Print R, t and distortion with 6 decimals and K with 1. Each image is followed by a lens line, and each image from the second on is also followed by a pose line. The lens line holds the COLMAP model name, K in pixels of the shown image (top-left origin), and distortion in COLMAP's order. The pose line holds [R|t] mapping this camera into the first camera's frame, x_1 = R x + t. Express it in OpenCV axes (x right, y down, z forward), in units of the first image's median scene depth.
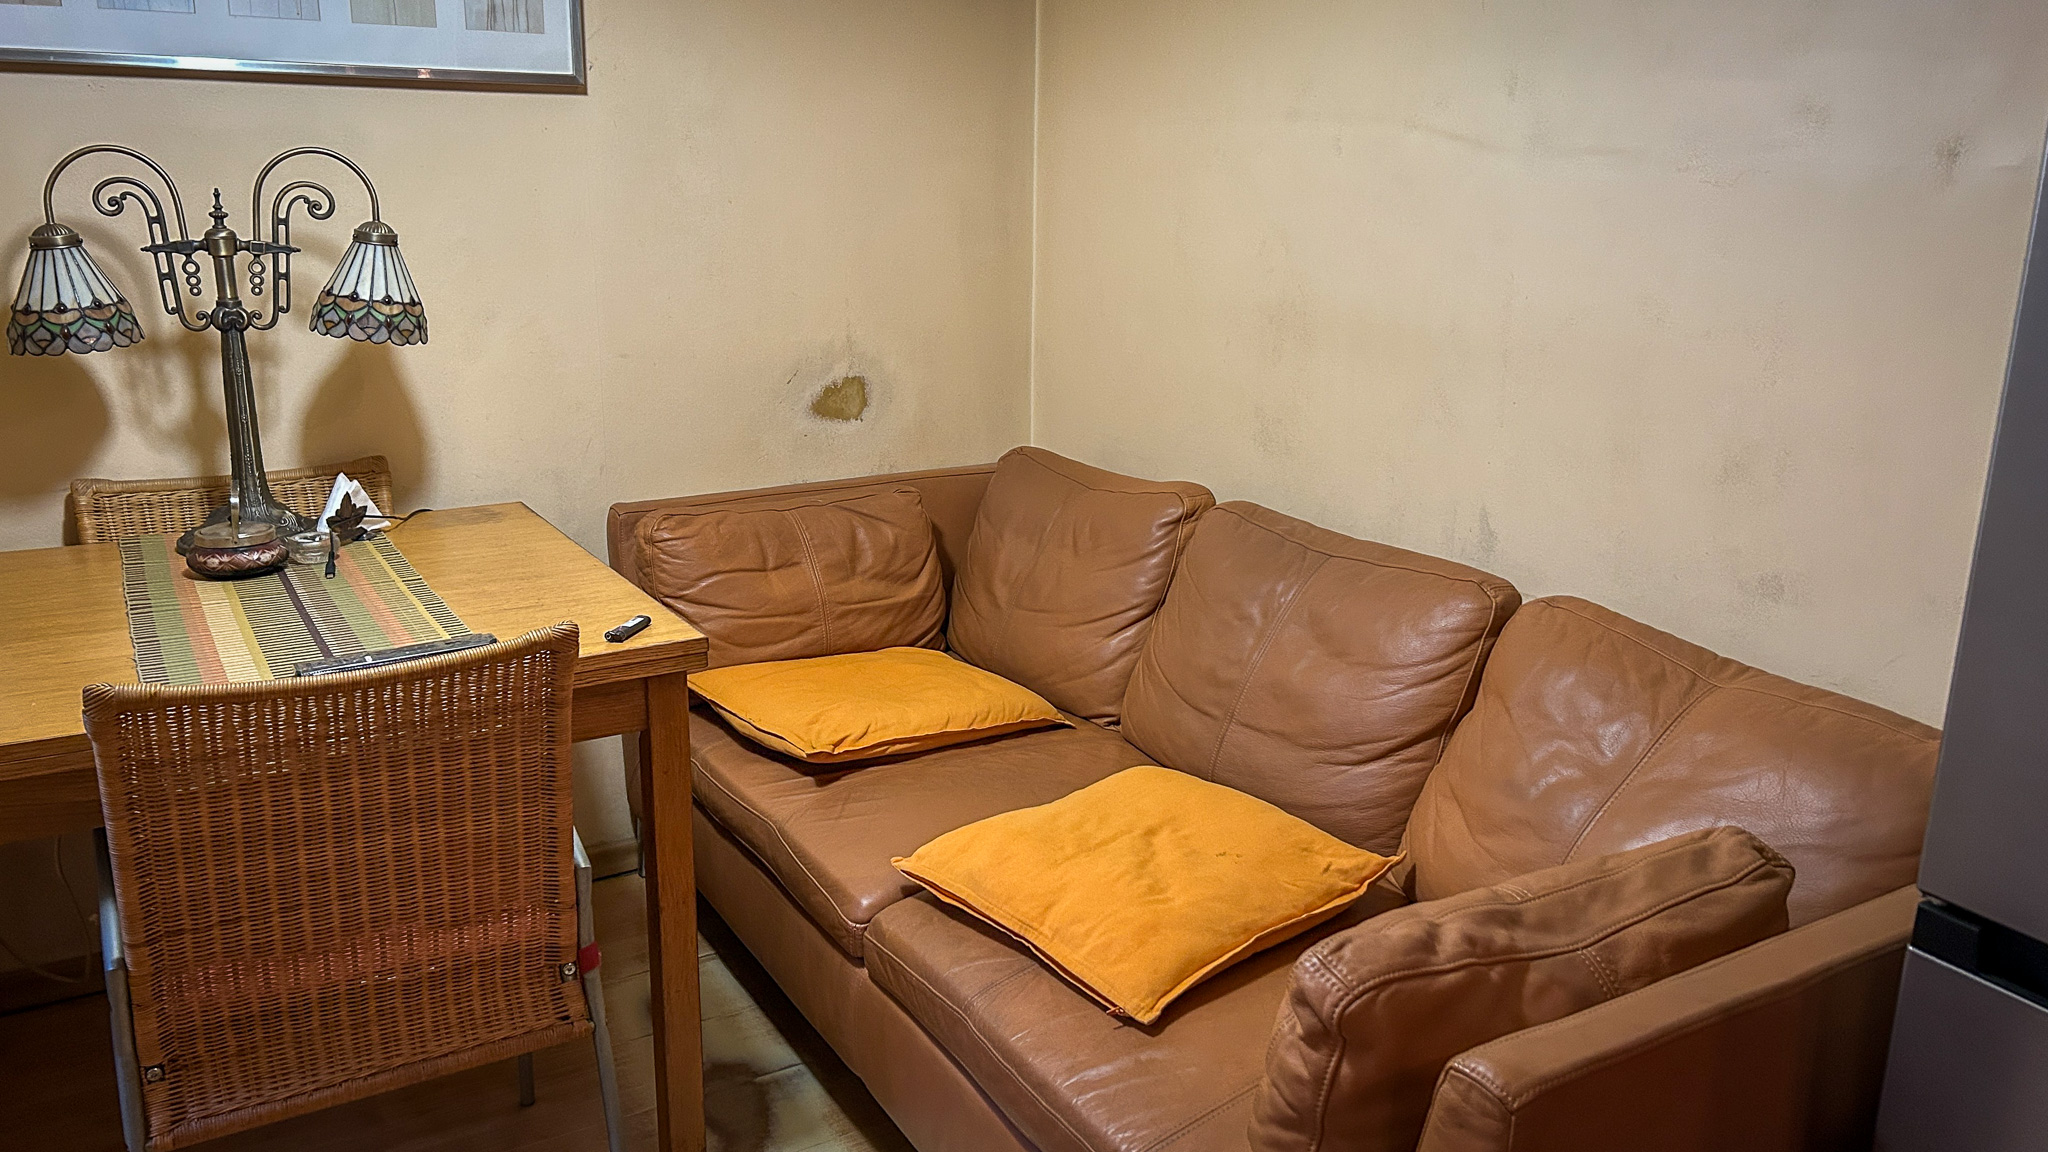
lens RADIAL K [[1539.7, 0, 1027.8], [0, 1539.7, 570.6], [0, 0, 1]] dist [0.066331, -0.093611]
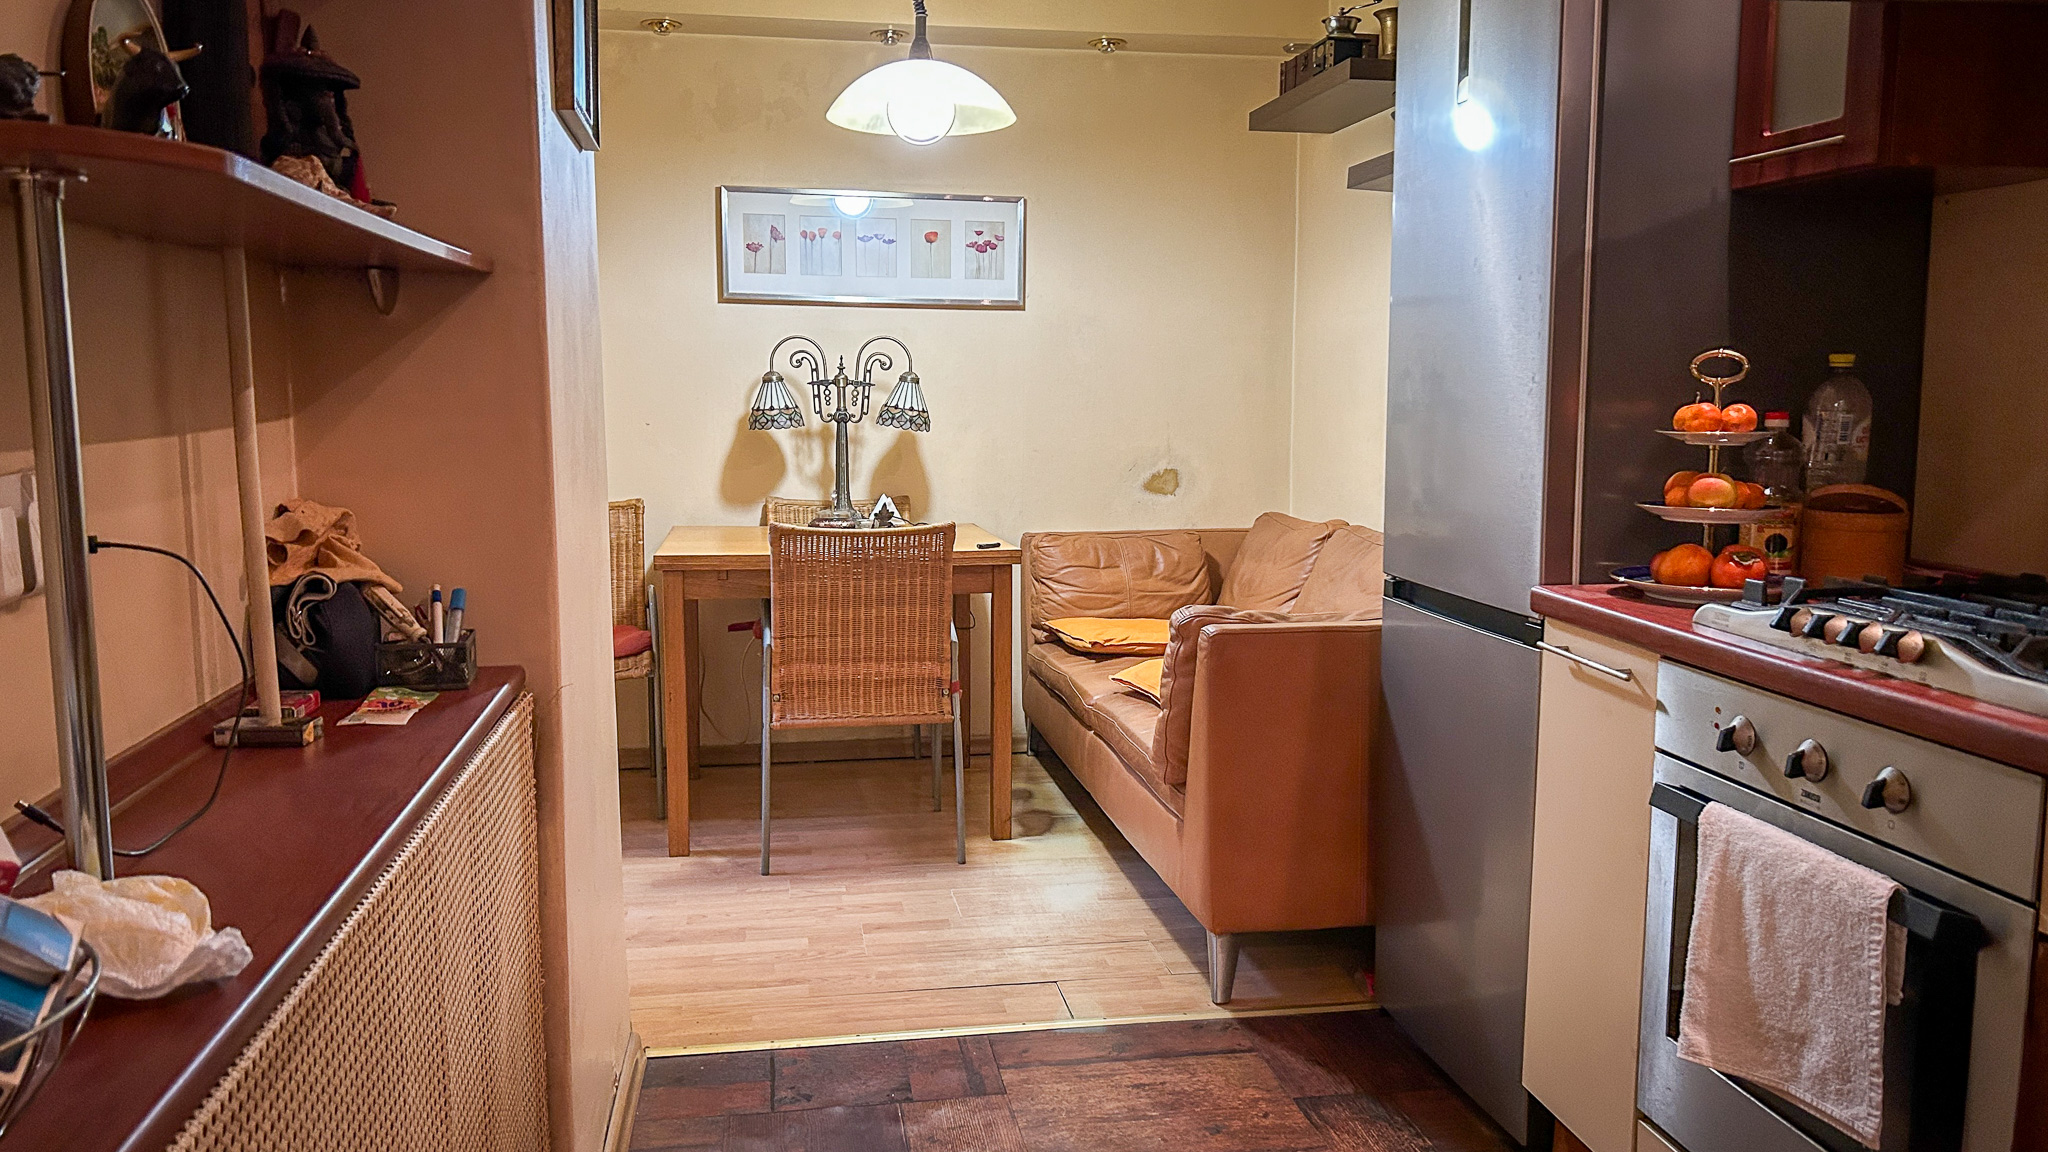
lens RADIAL K [[1539.7, 0, 1035.4], [0, 1539.7, 571.9], [0, 0, 1]] dist [0.066331, -0.093611]
pose [[0.934292, 0.029764, -0.355265, 0.460704], [-0.082307, 0.987596, -0.133714, 0.292059], [0.346879, 0.154169, 0.925153, -0.772857]]
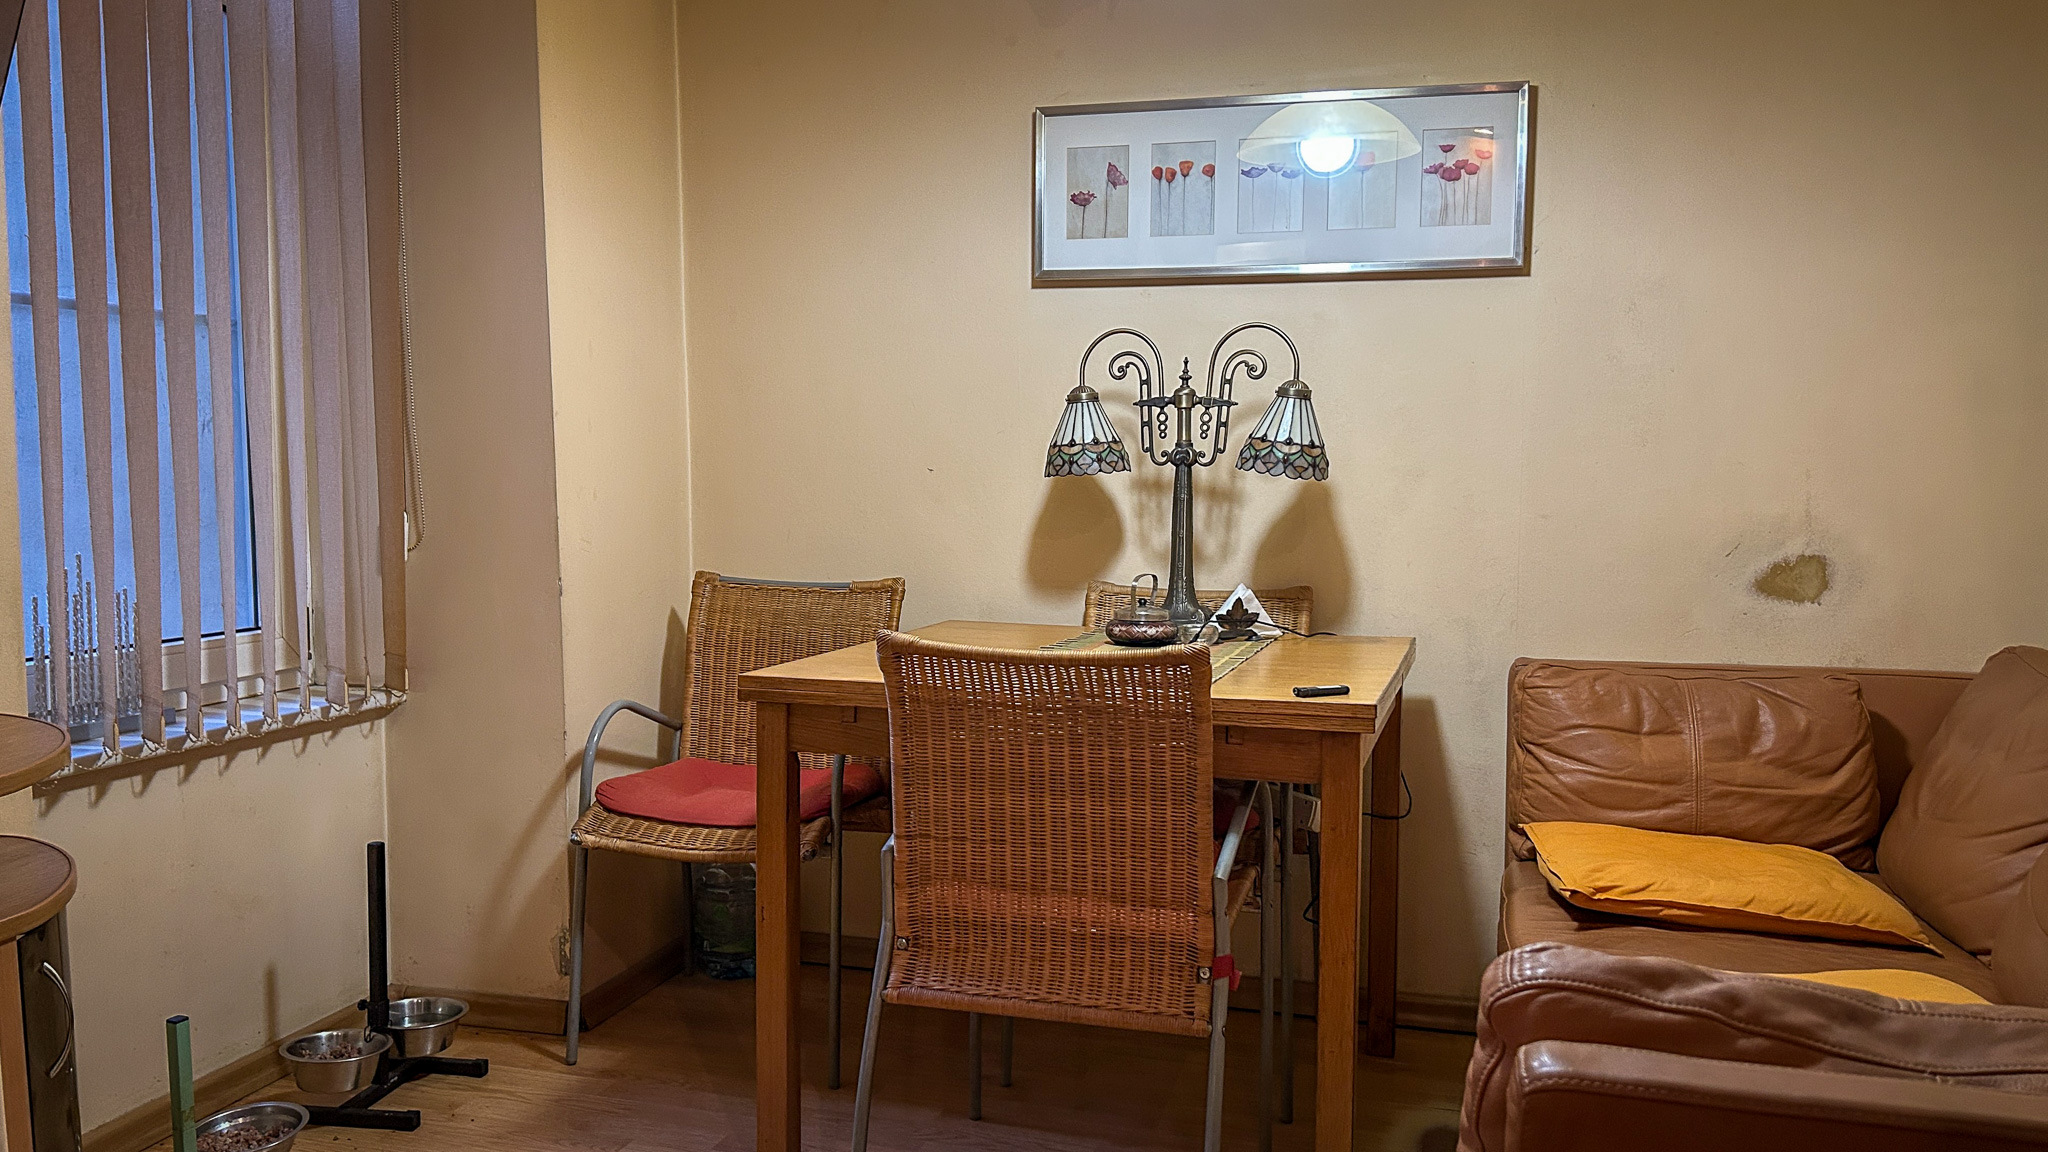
lens RADIAL K [[1539.7, 0, 1029.0], [0, 1539.7, 576.1], [0, 0, 1]] dist [0.066331, -0.093611]
pose [[0.666033, 0.039678, -0.744866, 0.347110], [-0.186972, 0.975585, -0.115216, 0.102813], [0.722109, 0.216007, 0.657191, 0.091770]]
